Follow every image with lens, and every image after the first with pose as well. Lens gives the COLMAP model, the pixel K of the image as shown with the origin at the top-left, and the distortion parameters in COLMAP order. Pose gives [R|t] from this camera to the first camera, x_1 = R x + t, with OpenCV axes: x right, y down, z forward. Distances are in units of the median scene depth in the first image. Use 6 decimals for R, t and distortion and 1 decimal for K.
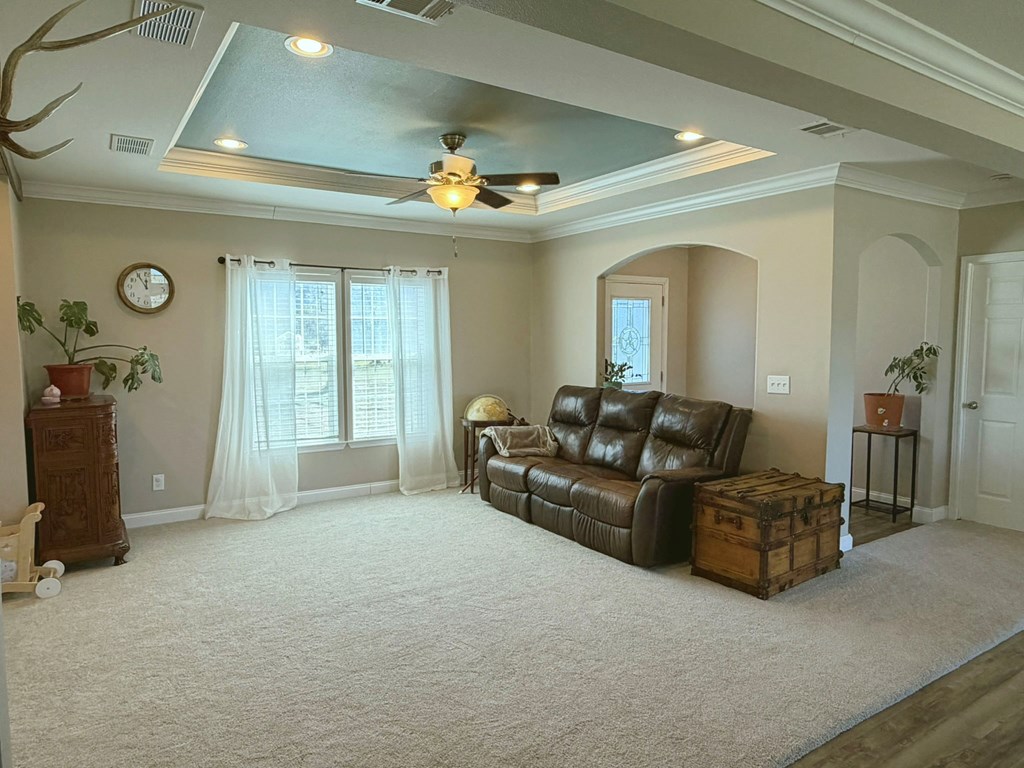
lens RADIAL K [[677.9, 0, 509.7], [0, 677.9, 389.7], [0, 0, 1]] dist [0.010464, -0.013539]
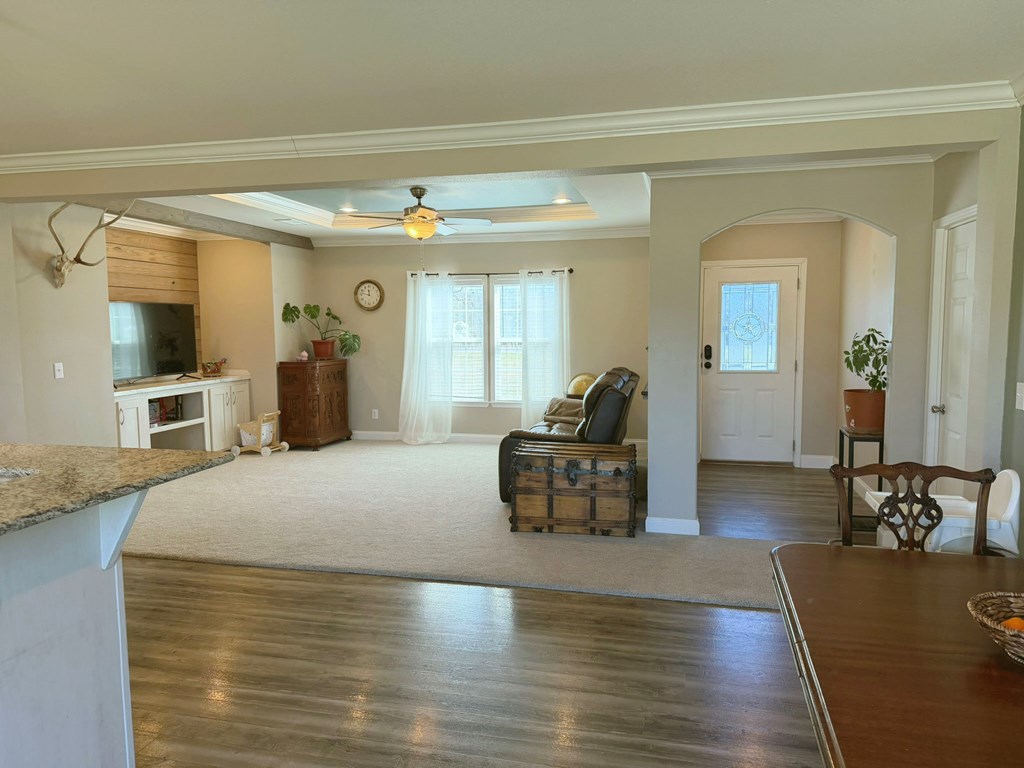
lens RADIAL K [[717.6, 0, 516.7], [0, 717.6, 387.6], [0, 0, 1]] dist [0.003866, -0.023575]
pose [[0.688787, 0.061047, -0.722389, 0.914115], [-0.055899, 0.997954, 0.031035, 0.000607], [0.722806, 0.019005, 0.690790, 0.057530]]
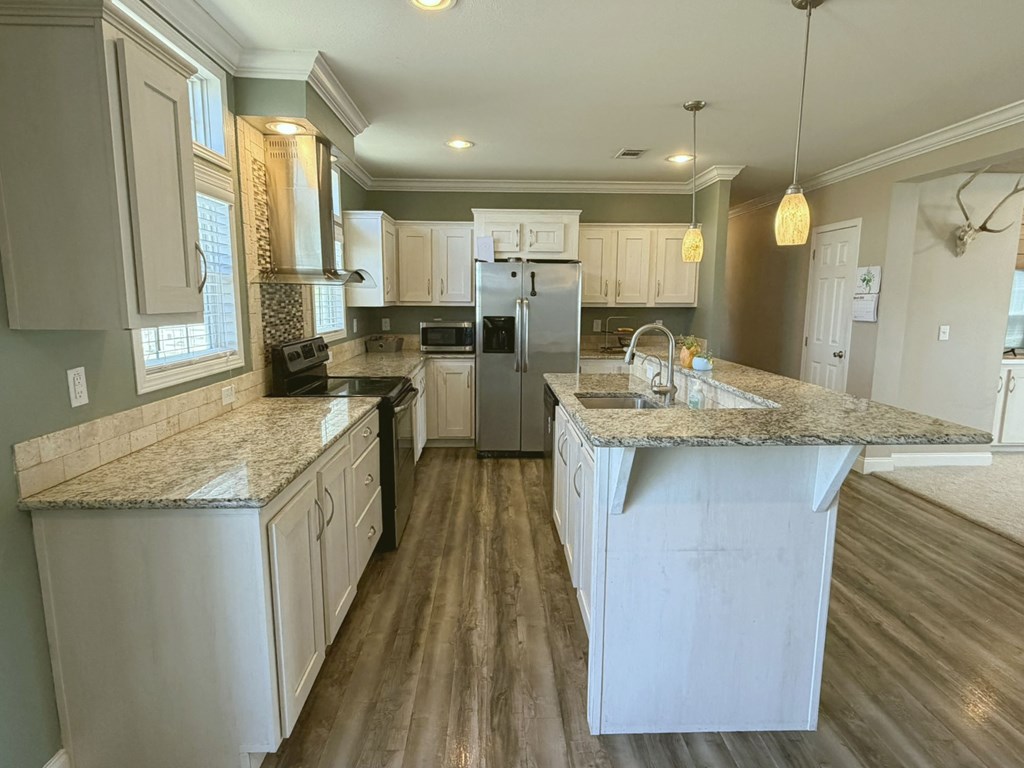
lens RADIAL K [[557.1, 0, 512.8], [0, 557.1, 382.3], [0, 0, 1]] dist [0.010480, -0.006141]
pose [[-0.529139, 0.123222, -0.839540, 0.832441], [-0.078964, 0.977956, 0.193306, 0.004005], [0.844853, 0.168579, -0.507745, 0.172545]]
